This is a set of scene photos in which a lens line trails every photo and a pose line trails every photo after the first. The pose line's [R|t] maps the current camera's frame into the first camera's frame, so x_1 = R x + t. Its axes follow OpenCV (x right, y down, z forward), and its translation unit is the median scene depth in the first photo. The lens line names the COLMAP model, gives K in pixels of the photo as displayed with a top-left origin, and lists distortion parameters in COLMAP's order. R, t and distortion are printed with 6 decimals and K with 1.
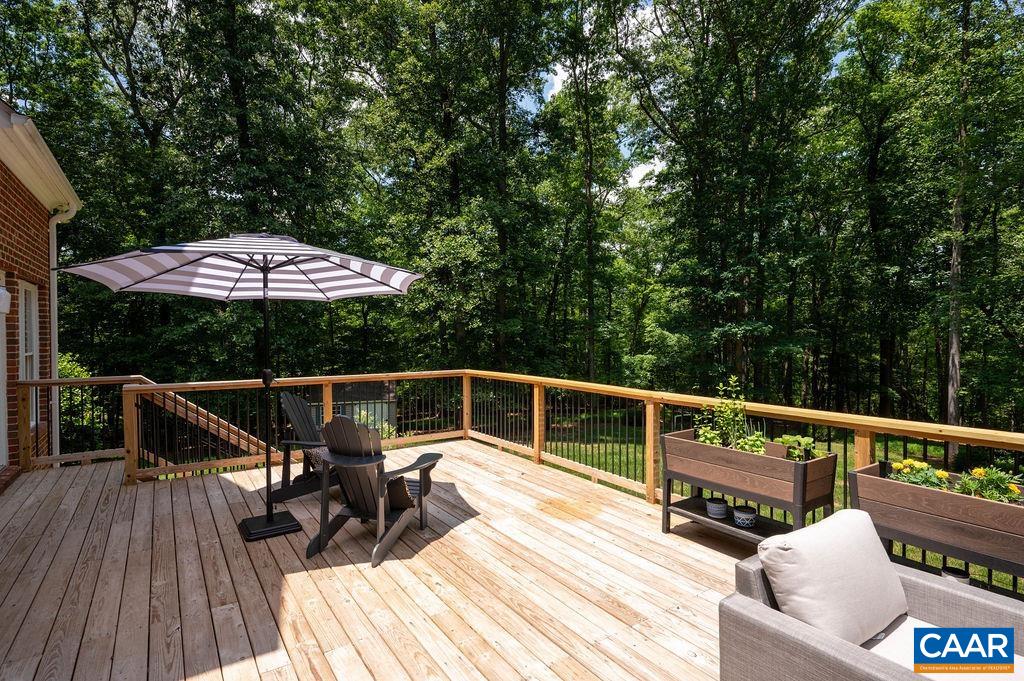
lens RADIAL K [[517.2, 0, 513.0], [0, 517.2, 338.9], [0, 0, 1]] dist [-0.002308, -0.002054]
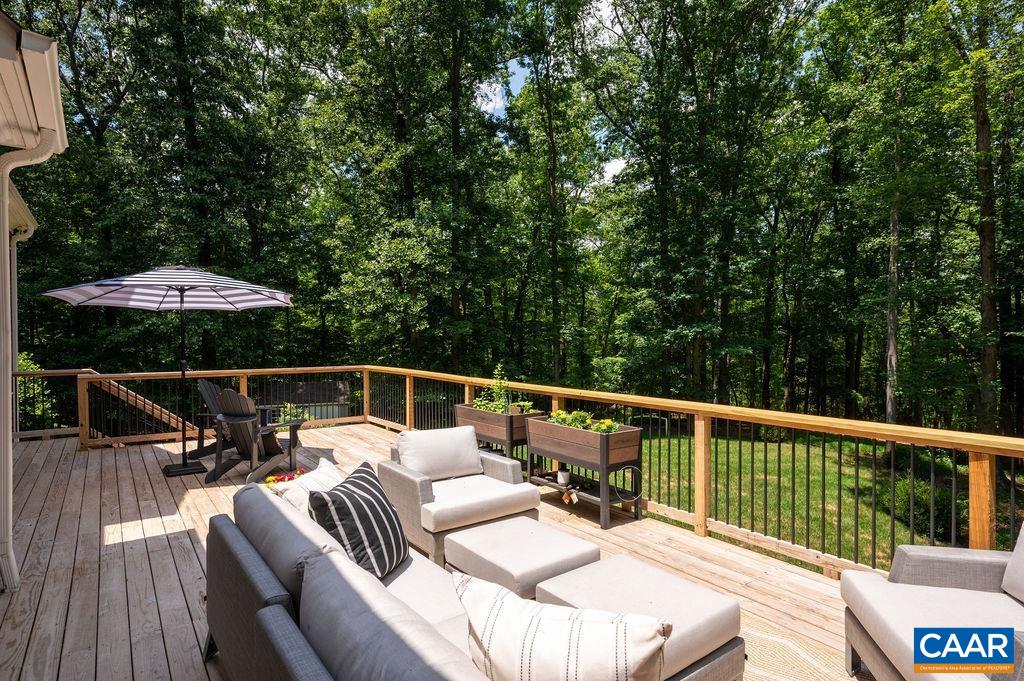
lens RADIAL K [[559.7, 0, 511.1], [0, 559.7, 340.8], [0, 0, 1]] dist [-0.002666, -0.002360]
pose [[0.999580, 0.000226, 0.028984, 0.062662], [-0.000215, 1.000000, -0.000383, 0.000913], [-0.028984, 0.000376, 0.999580, -0.092686]]
